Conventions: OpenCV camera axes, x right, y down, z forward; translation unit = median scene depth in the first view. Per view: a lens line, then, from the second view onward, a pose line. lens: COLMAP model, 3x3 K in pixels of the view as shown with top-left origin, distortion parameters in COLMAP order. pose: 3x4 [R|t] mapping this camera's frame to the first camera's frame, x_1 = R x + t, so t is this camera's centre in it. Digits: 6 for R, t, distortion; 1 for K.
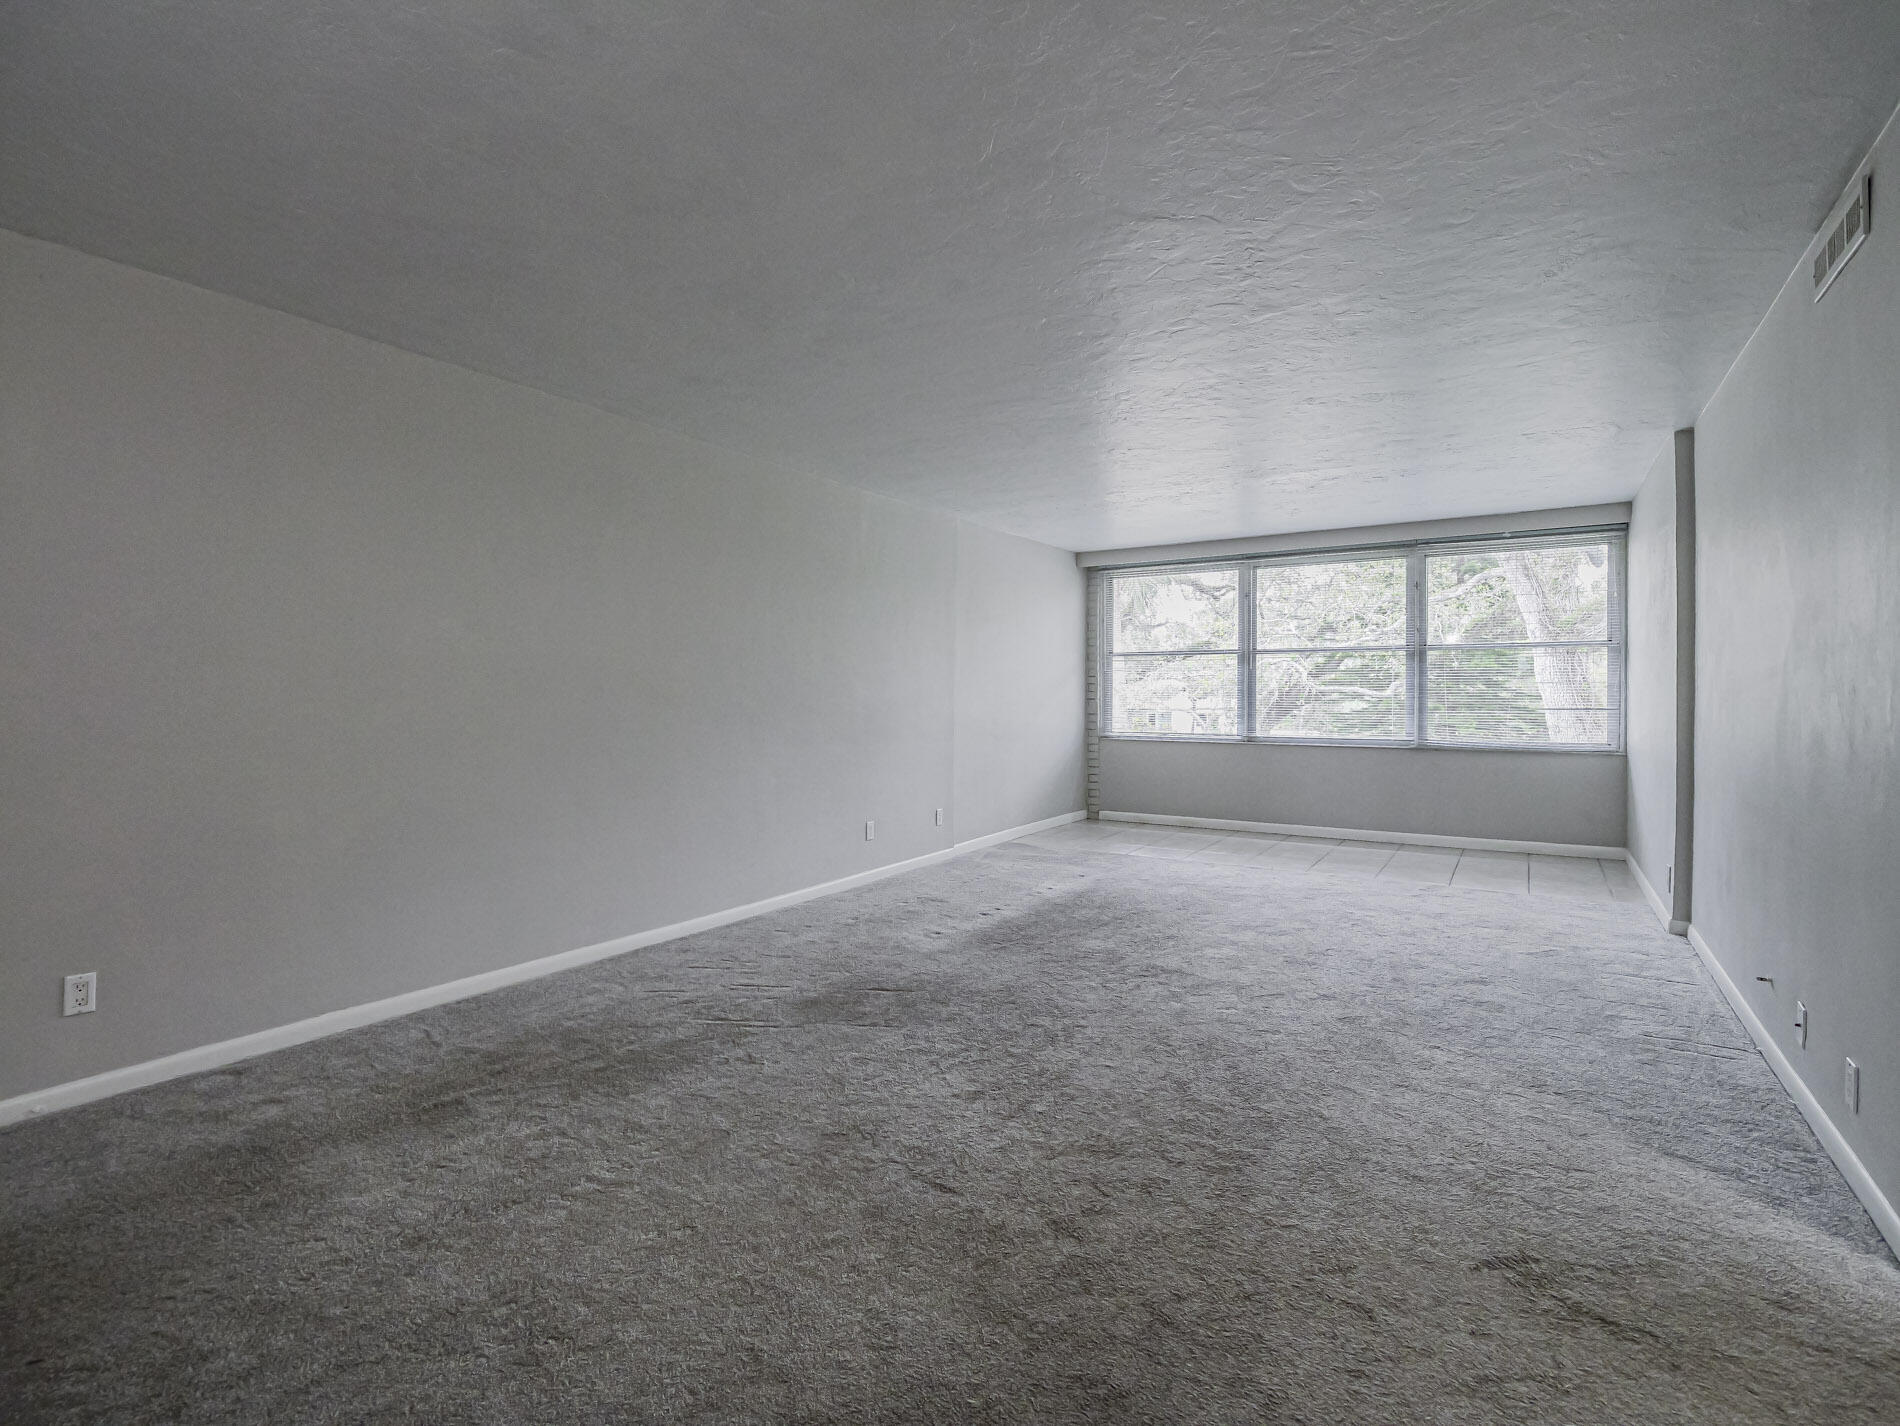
lens RADIAL K [[906.4, 0, 944.8], [0, 906.4, 694.2], [0, 0, 1]] dist [-0.011592, -0.000494]
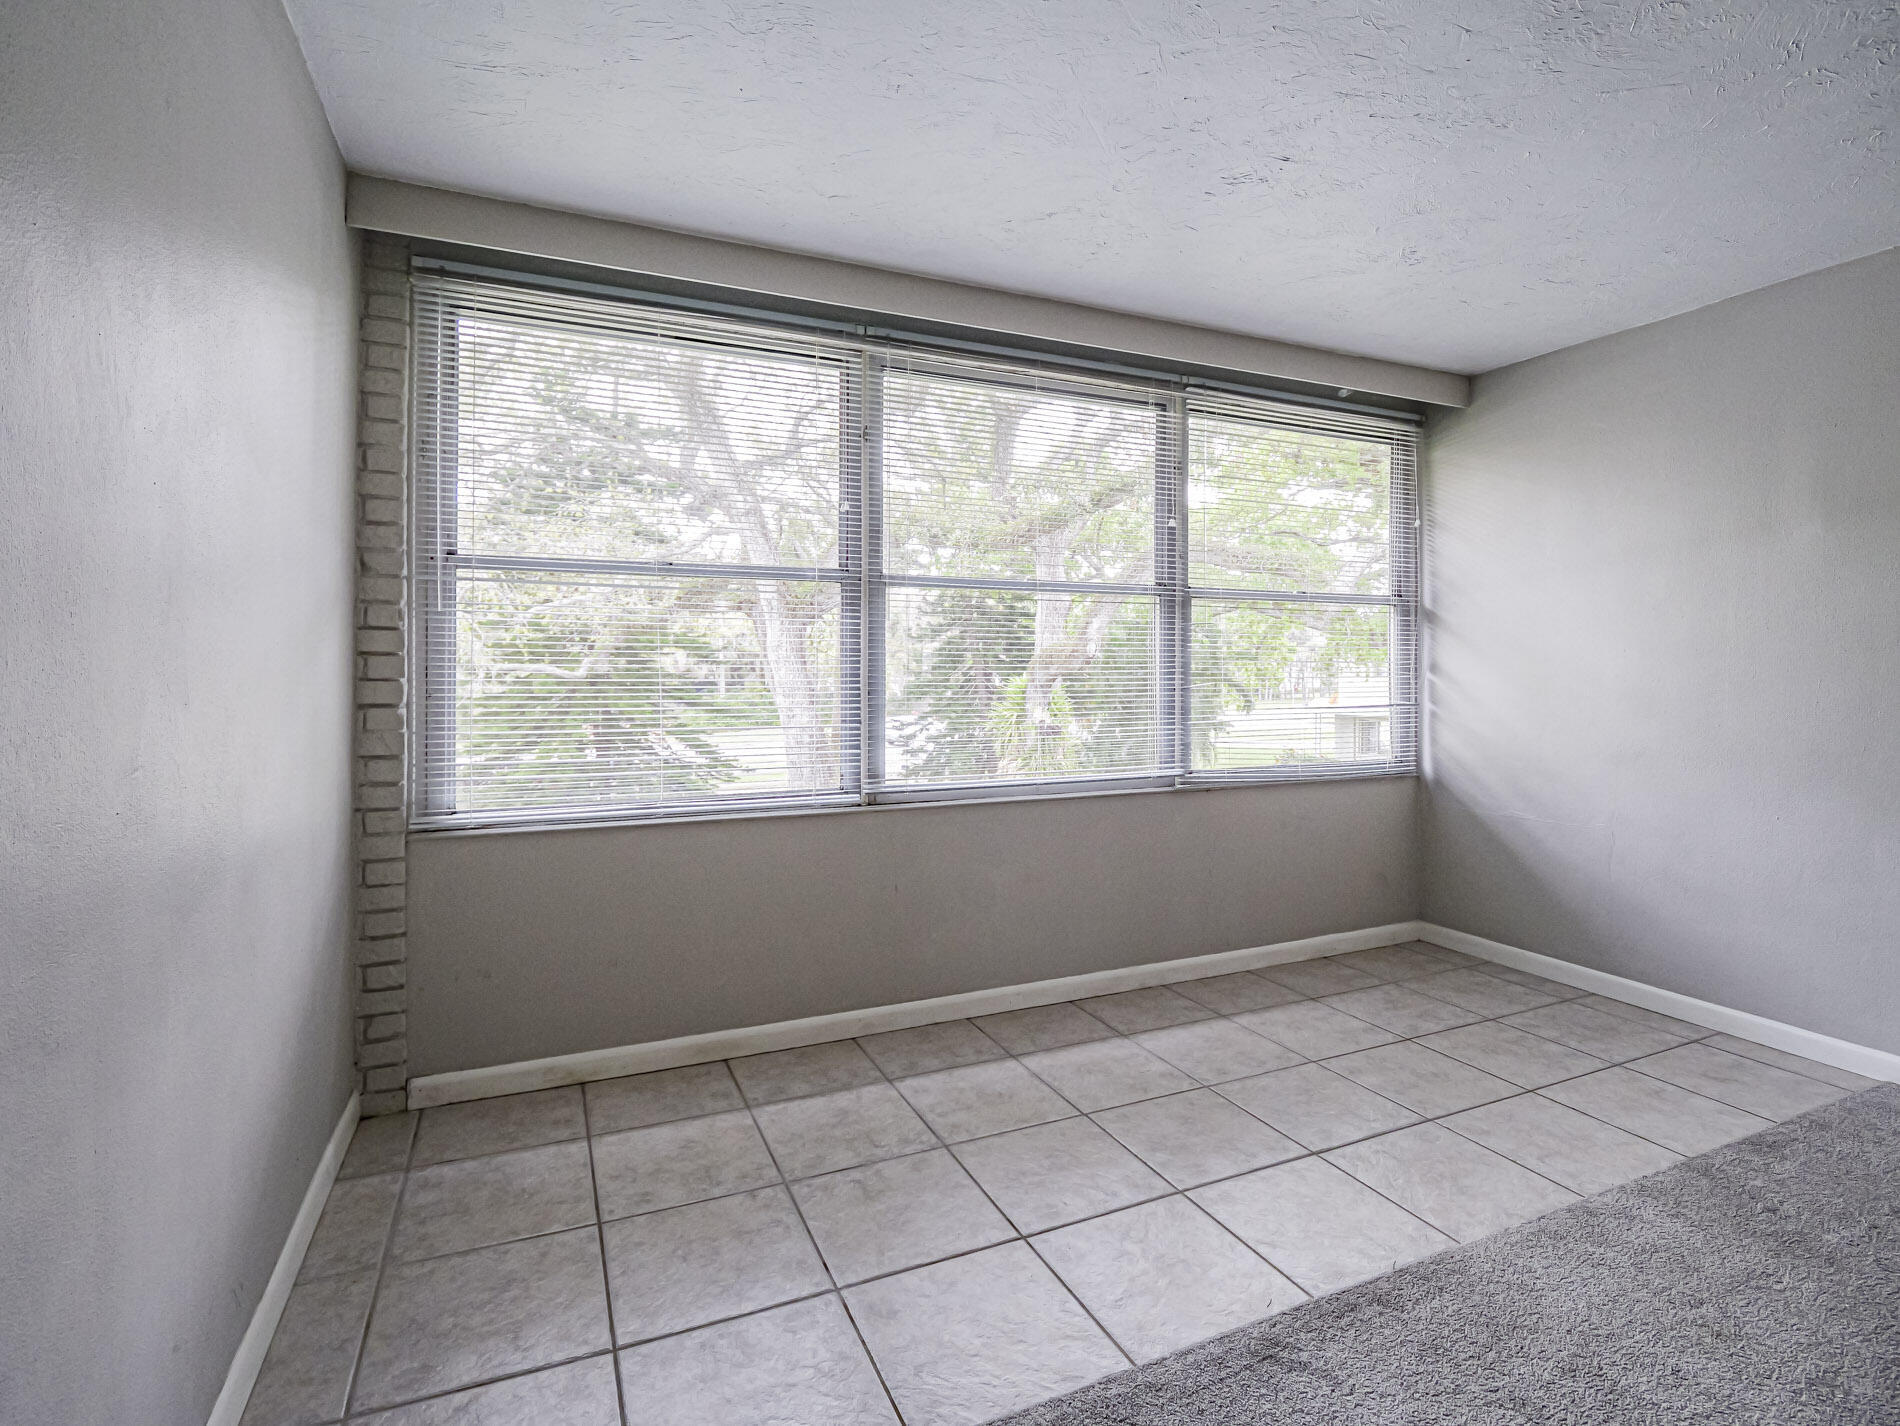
lens RADIAL K [[925.1, 0, 938.7], [0, 925.1, 663.0], [0, 0, 1]] dist [-0.011361, -0.000462]
pose [[0.554768, 0.006177, 0.831982, 0.018035], [0.001200, 0.999965, -0.008224, -0.006947], [-0.832004, 0.005561, 0.554742, 0.808104]]
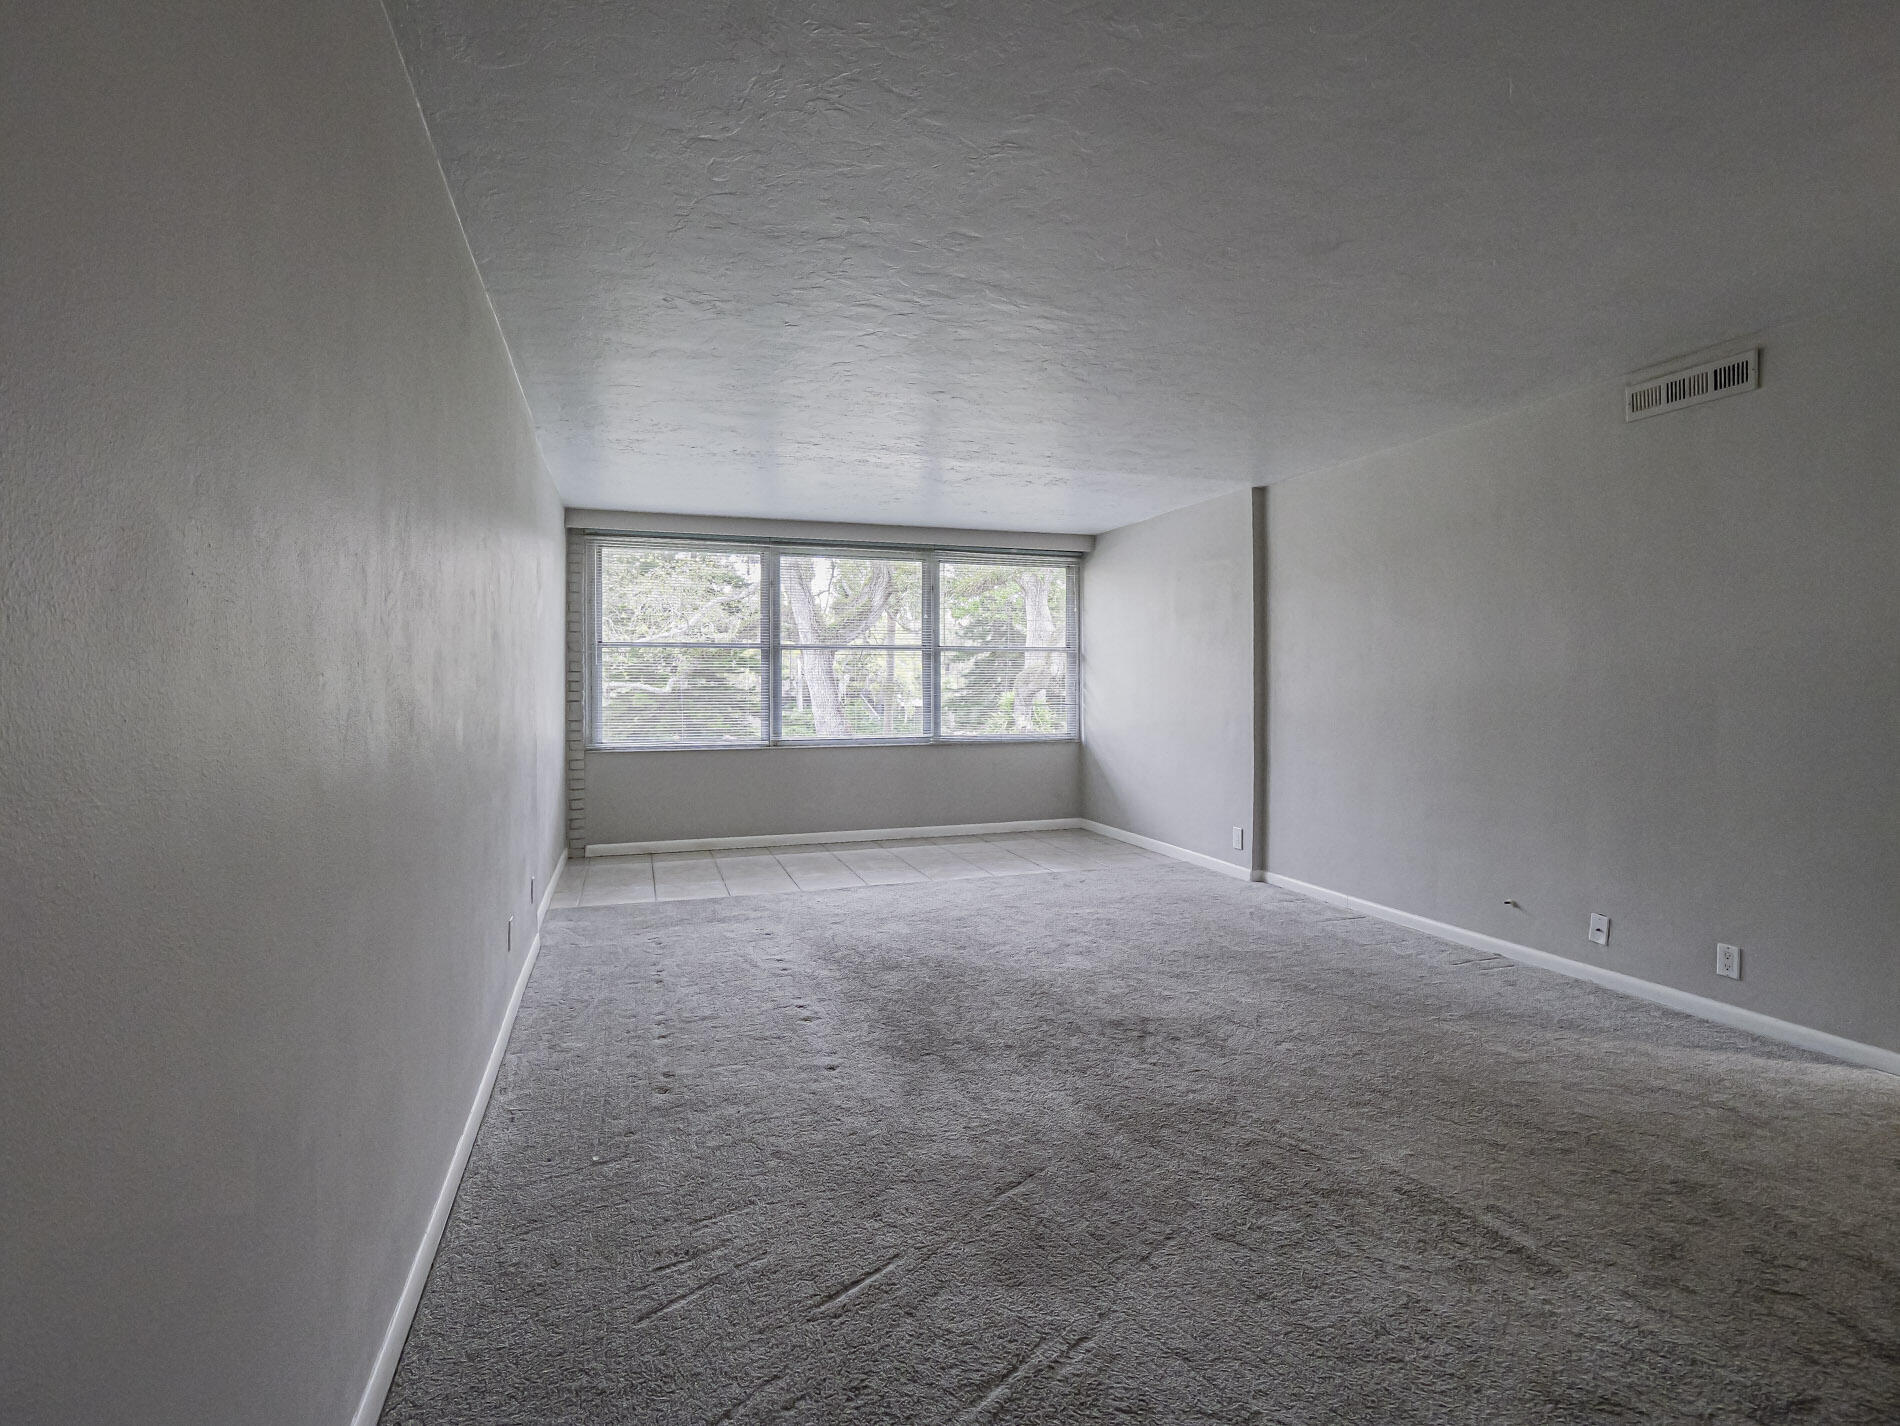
lens RADIAL K [[916.9, 0, 942.6], [0, 916.9, 678.7], [0, 0, 1]] dist [-0.014051, 0.000098]
pose [[0.624892, 0.004796, 0.780697, -0.291760], [0.003991, 0.999948, -0.009337, -0.006286], [-0.780701, 0.008951, 0.624840, 0.322626]]
